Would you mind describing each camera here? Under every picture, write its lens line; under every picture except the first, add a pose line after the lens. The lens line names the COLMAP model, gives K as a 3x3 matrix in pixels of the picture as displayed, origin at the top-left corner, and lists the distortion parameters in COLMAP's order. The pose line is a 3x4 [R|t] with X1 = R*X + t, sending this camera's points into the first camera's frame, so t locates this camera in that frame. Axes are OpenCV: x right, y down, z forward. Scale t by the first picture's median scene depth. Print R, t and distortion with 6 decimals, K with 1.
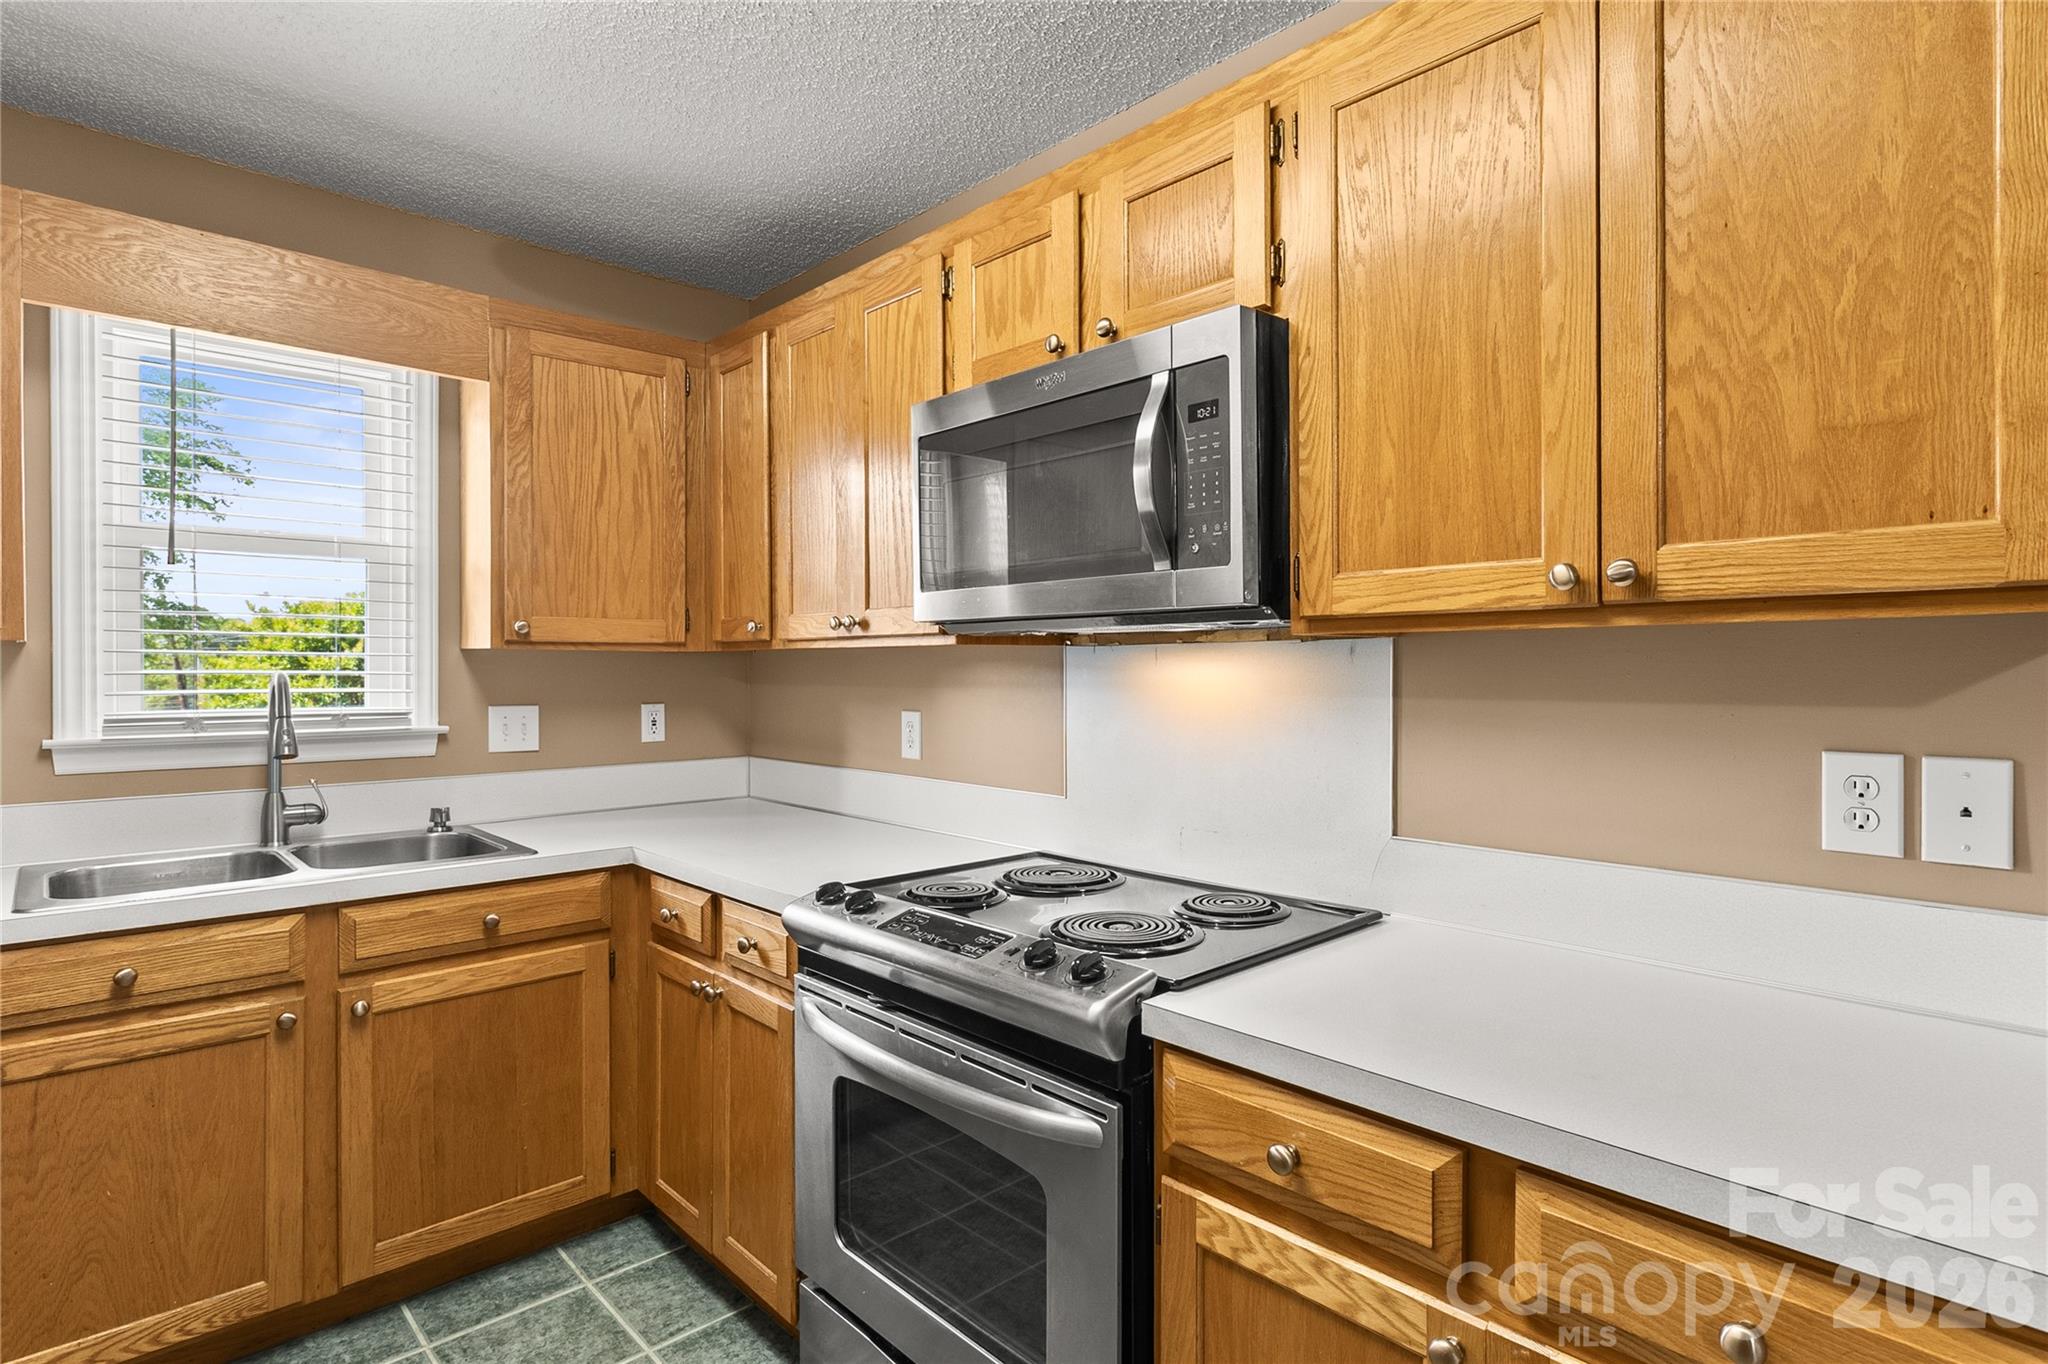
lens RADIAL K [[1011.0, 0, 1024.0], [0, 1011.0, 682.0], [0, 0, 1]] dist [-0.000107, -0.000080]
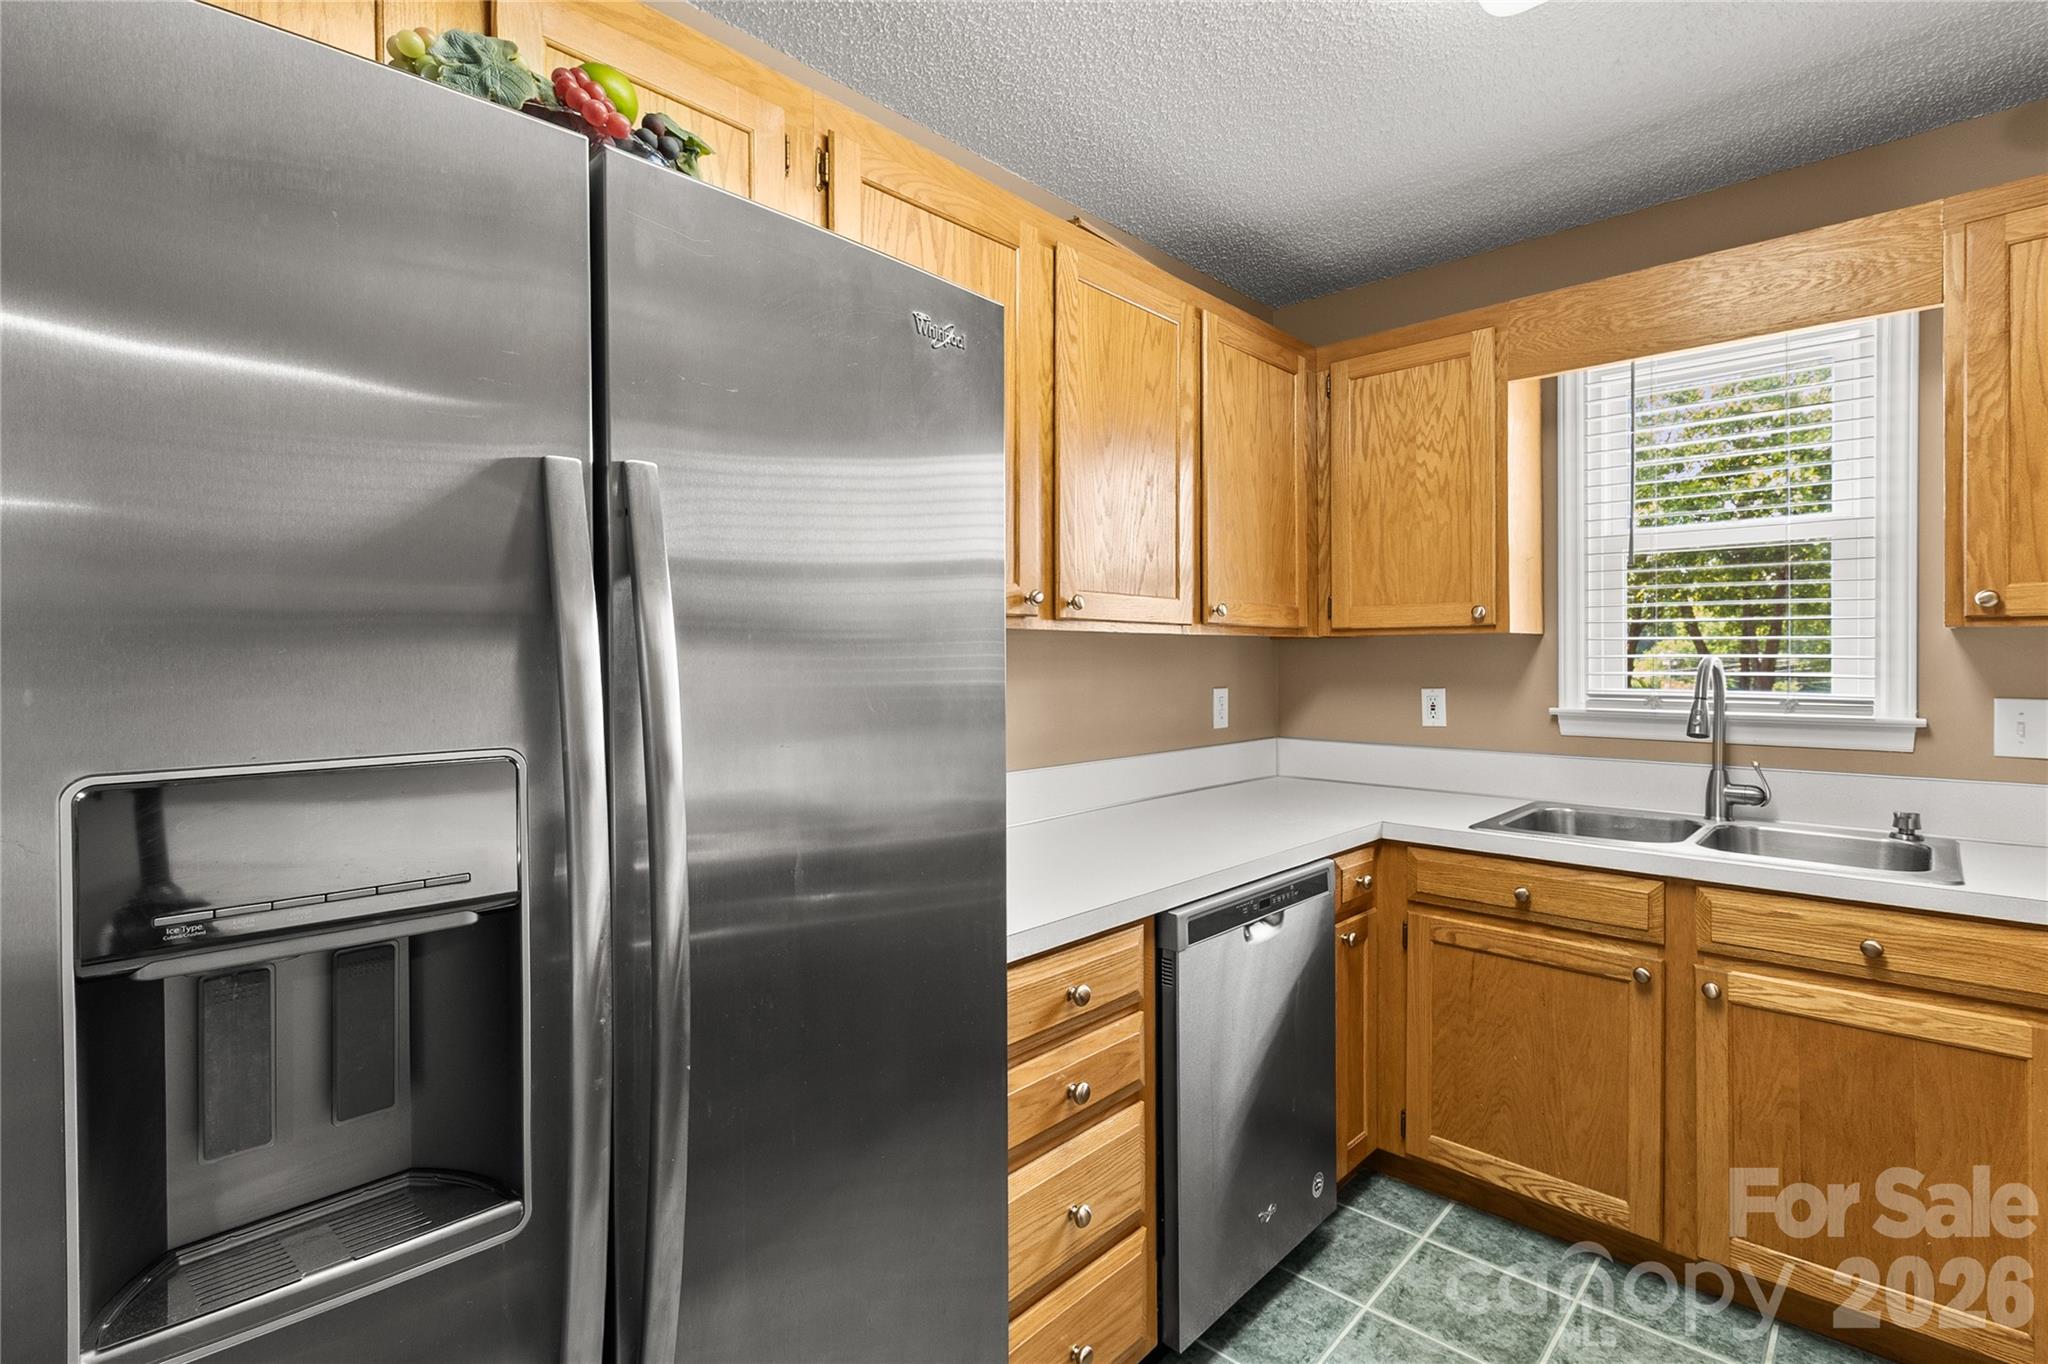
lens RADIAL K [[983.3, 0, 1026.7], [0, 983.3, 663.1], [0, 0, 1]] dist [0.003141, 0.000856]
pose [[0.072269, 0.007265, -0.997359, 0.262588], [-0.009319, 0.999935, 0.006608, -0.002783], [0.997342, 0.008817, 0.072332, 0.239693]]
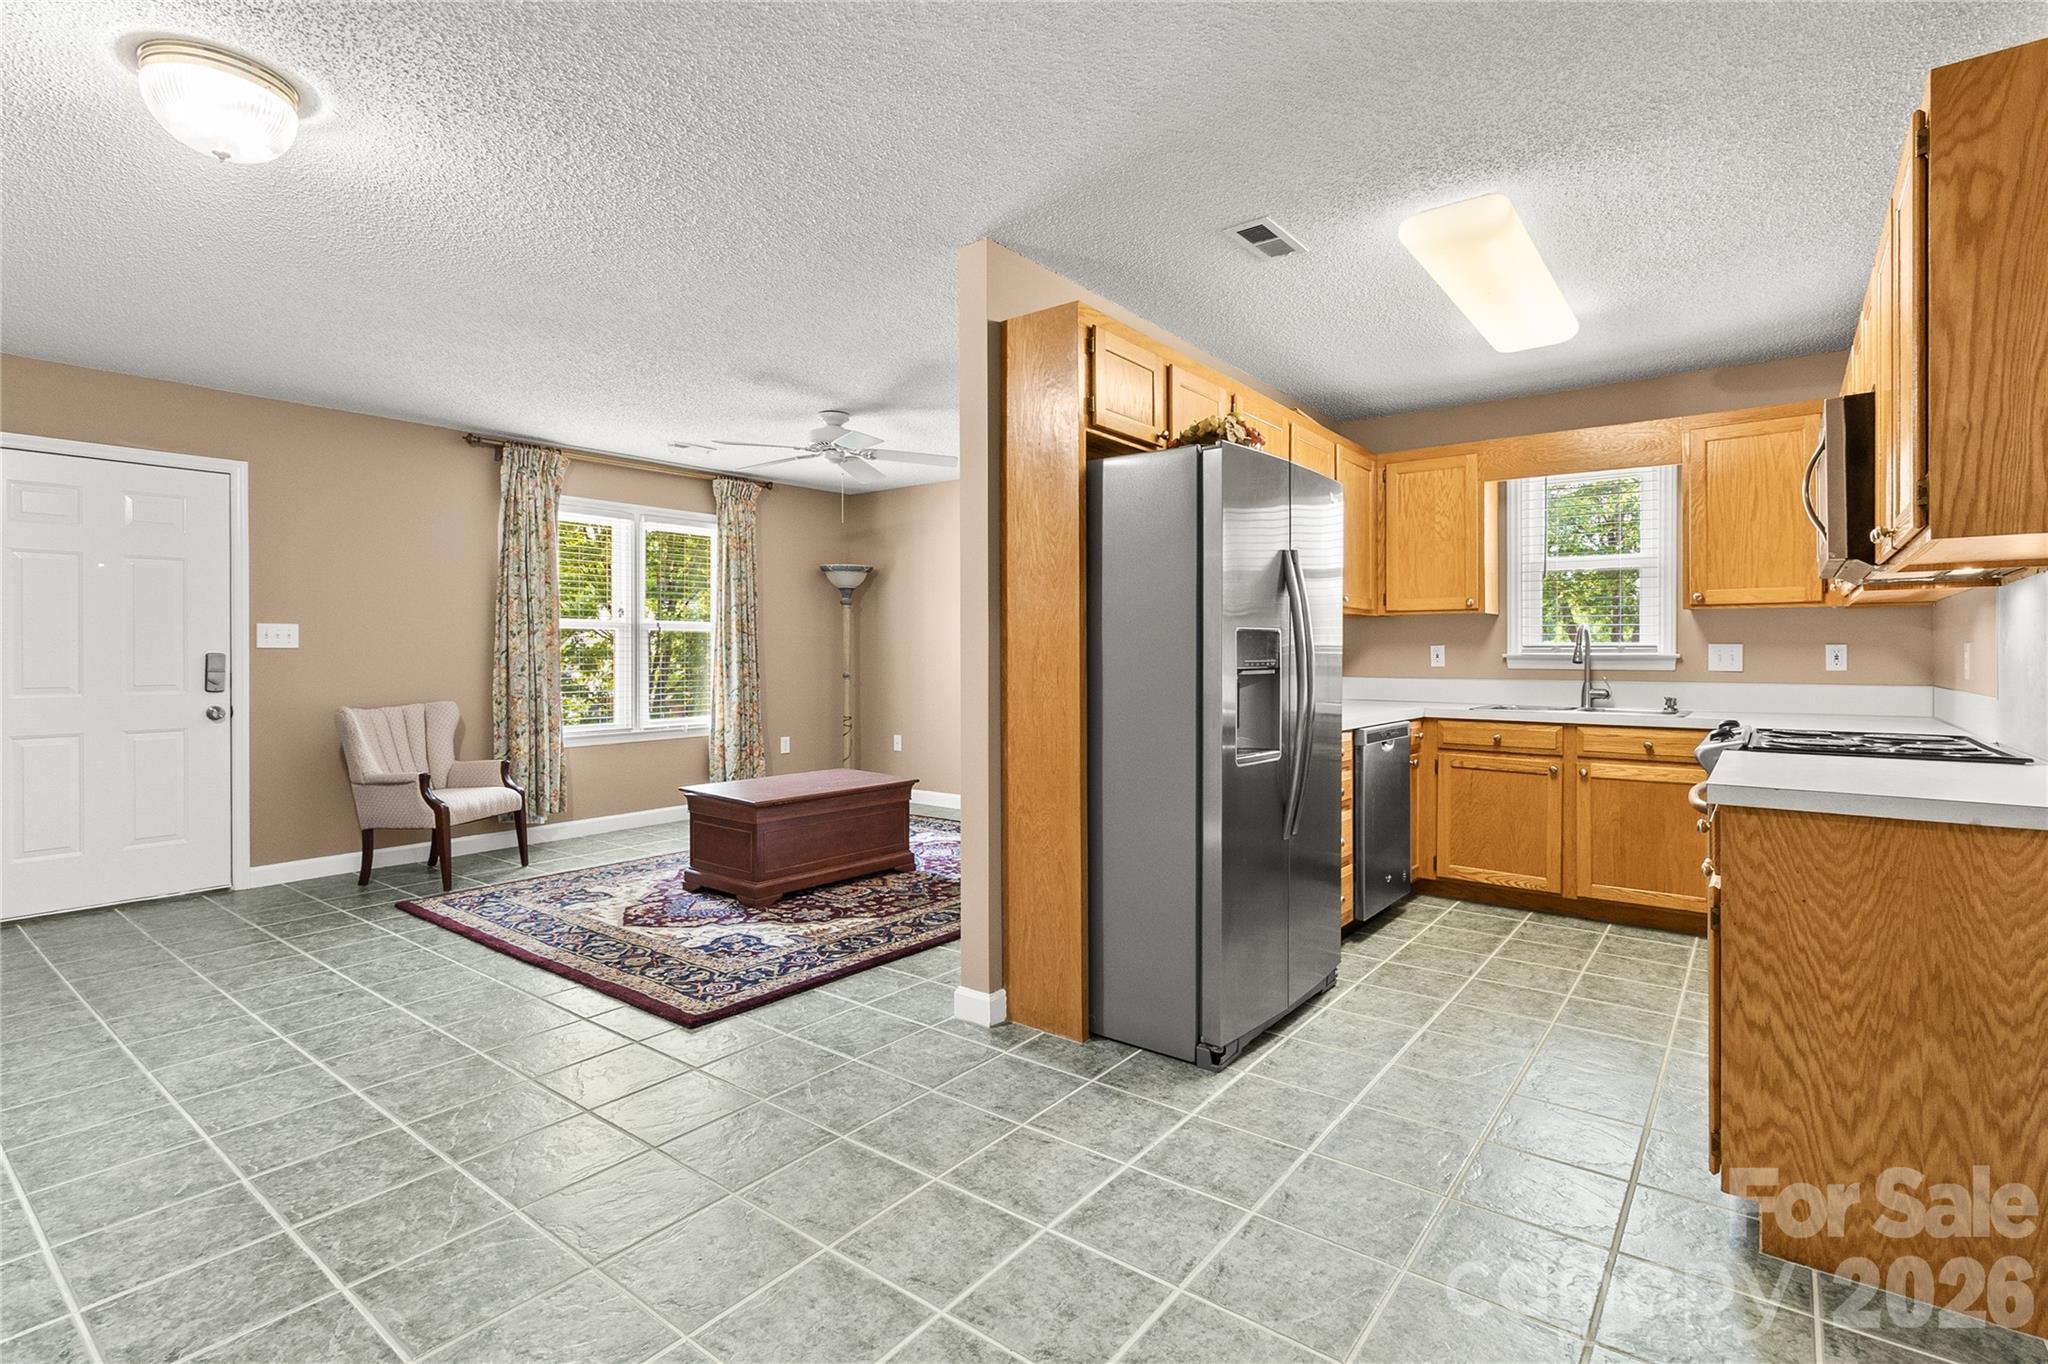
lens RADIAL K [[960.5, 0, 1040.3], [0, 960.5, 651.9], [0, 0, 1]] dist [0.000555, 0.000095]
pose [[0.160843, -0.001937, -0.986978, 1.202895], [-0.016603, 0.999851, -0.004668, 0.086258], [0.986840, 0.017138, 0.160787, -0.508500]]
